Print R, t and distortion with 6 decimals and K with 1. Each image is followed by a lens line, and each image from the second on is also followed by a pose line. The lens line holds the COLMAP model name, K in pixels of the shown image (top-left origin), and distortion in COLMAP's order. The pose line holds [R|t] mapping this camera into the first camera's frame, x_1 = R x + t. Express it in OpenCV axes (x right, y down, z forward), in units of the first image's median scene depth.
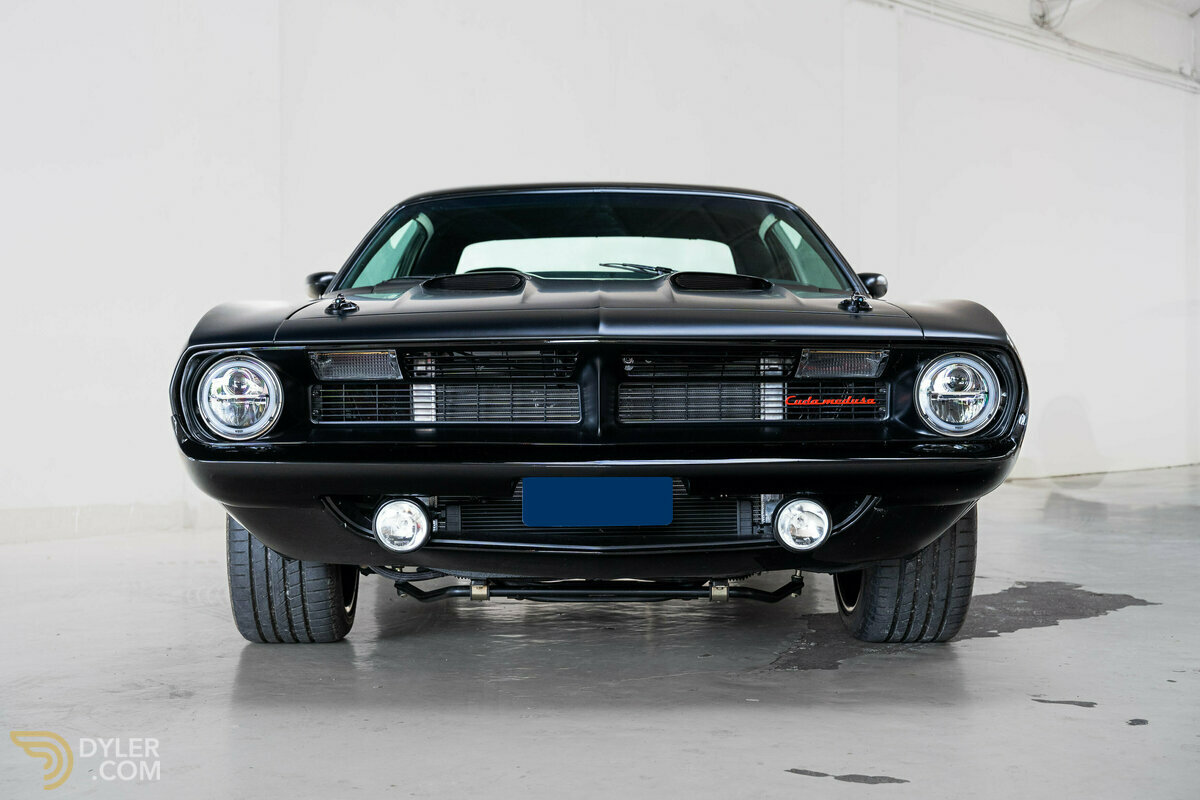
lens RADIAL K [[1535.8, 0, 600.0], [0, 1535.8, 400.0], [0, 0, 1]] dist [-0.017209, -0.026056]
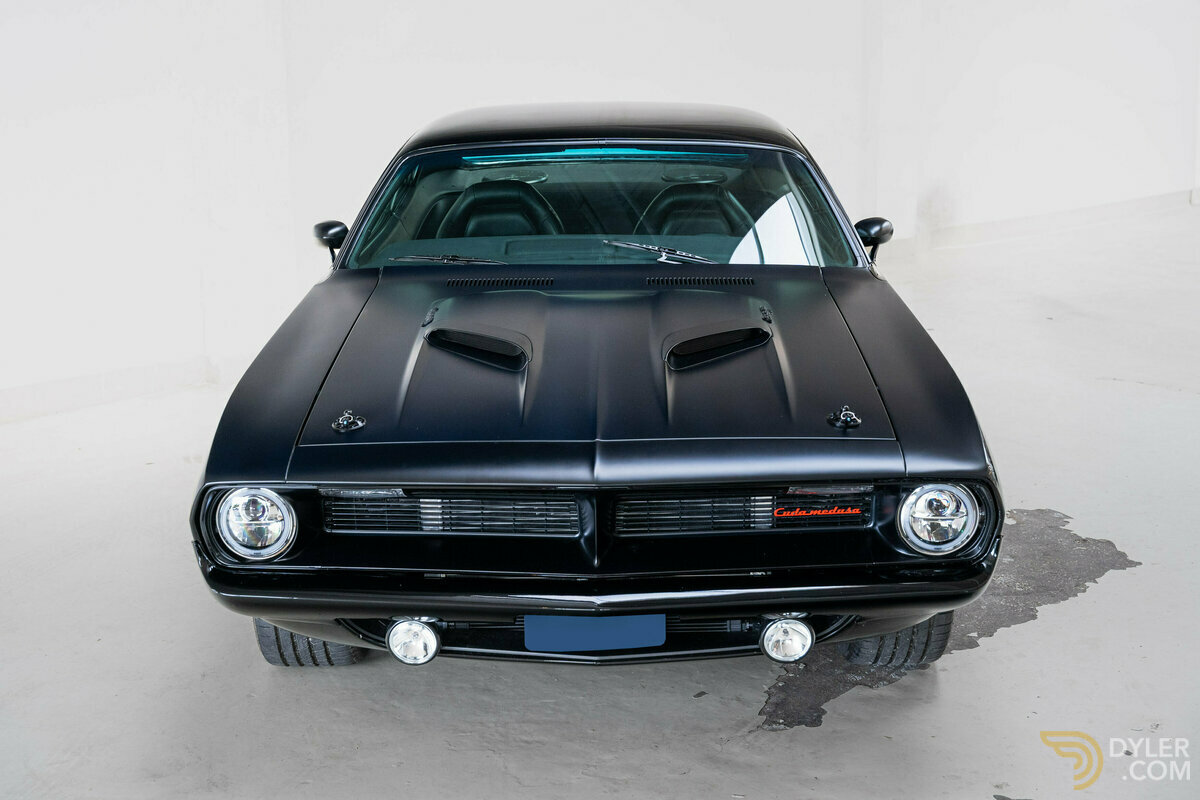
lens RADIAL K [[1535.8, 0, 600.0], [0, 1535.8, 400.0], [0, 0, 1]] dist [-0.017209, -0.026056]
pose [[0.999897, -0.003242, -0.013992, 0.016297], [0.006073, 0.978258, 0.207305, -0.292427], [0.013015, -0.207368, 0.978176, -0.012752]]
